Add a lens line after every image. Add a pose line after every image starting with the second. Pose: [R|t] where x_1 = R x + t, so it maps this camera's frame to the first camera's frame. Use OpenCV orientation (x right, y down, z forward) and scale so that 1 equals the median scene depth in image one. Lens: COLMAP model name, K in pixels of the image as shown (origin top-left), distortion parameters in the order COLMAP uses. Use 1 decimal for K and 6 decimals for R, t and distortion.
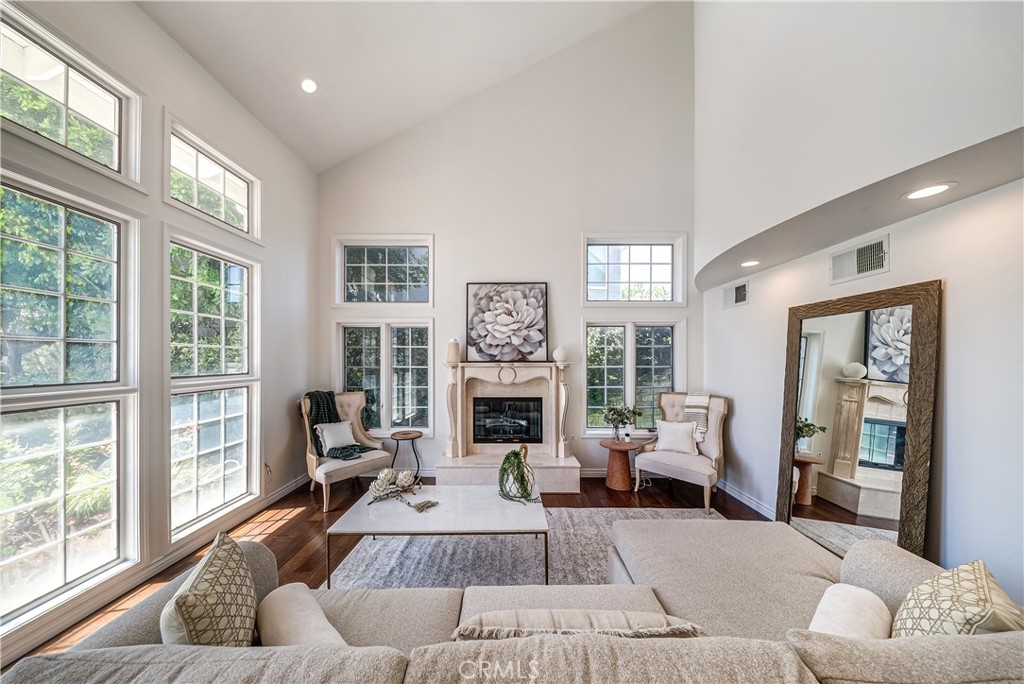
lens RADIAL K [[309.1, 0, 514.2], [0, 309.1, 357.9], [0, 0, 1]] dist [-0.001881, -0.000485]
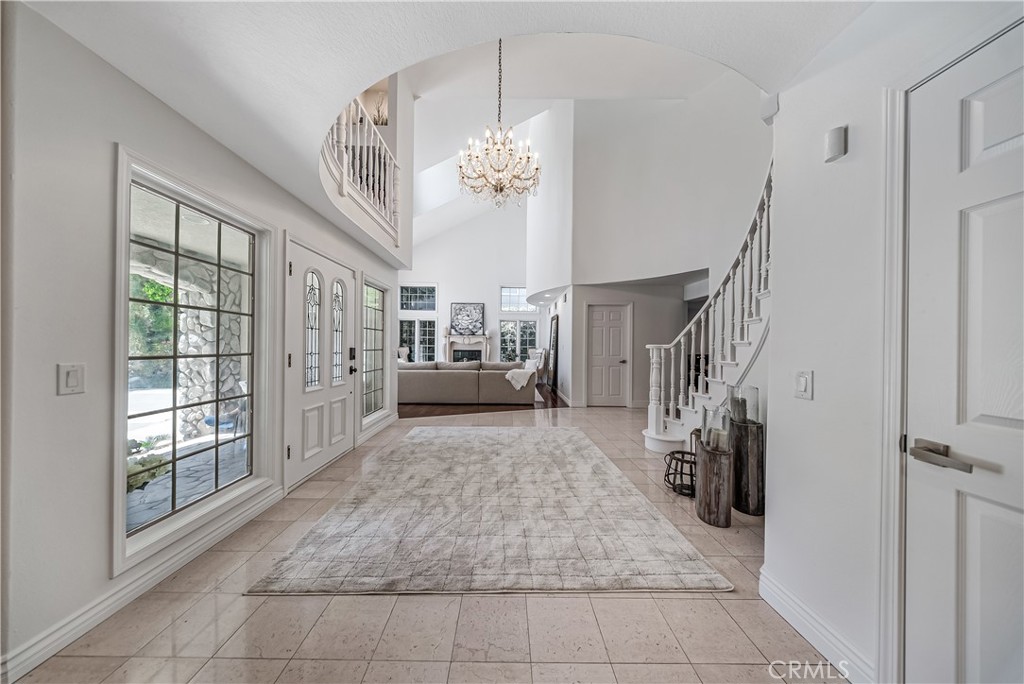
lens RADIAL K [[309.1, 0, 508.7], [0, 309.1, 344.1], [0, 0, 1]] dist [-0.001881, -0.000485]
pose [[0.999898, 0.012850, -0.006303, 0.347008], [-0.012849, 0.999917, 0.000155, 0.082853], [0.006304, -0.000074, 0.999980, -1.564279]]
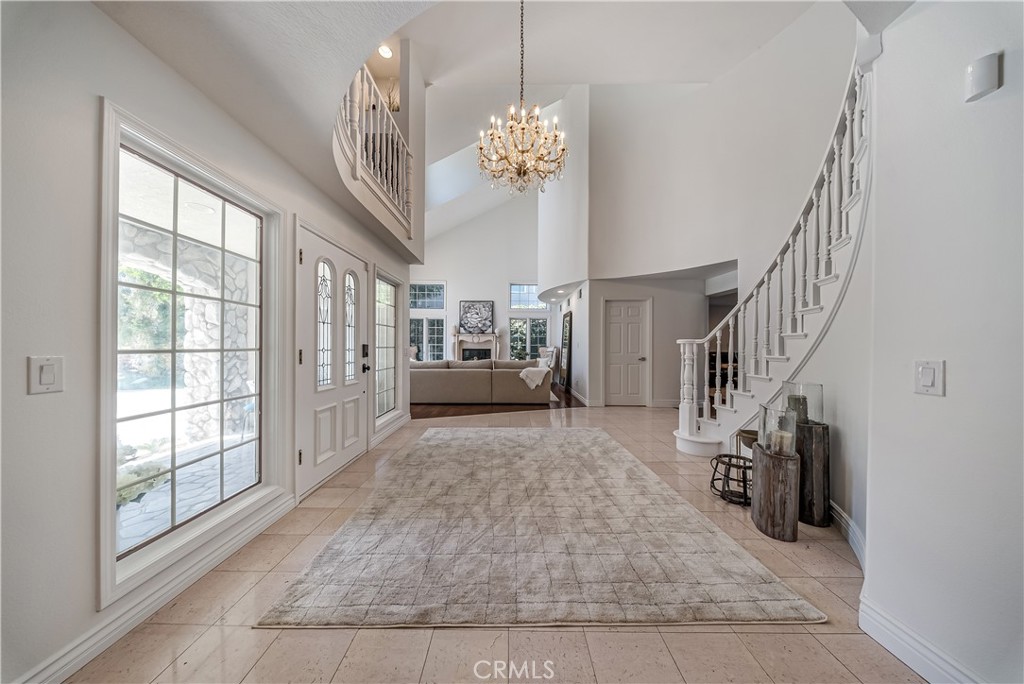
lens RADIAL K [[309.1, 0, 509.8], [0, 309.1, 343.6], [0, 0, 1]] dist [-0.001881, -0.000485]
pose [[0.999836, 0.006802, -0.016780, 0.298494], [-0.006819, 0.999976, -0.000932, 0.094747], [0.016774, 0.001046, 0.999859, -1.509568]]
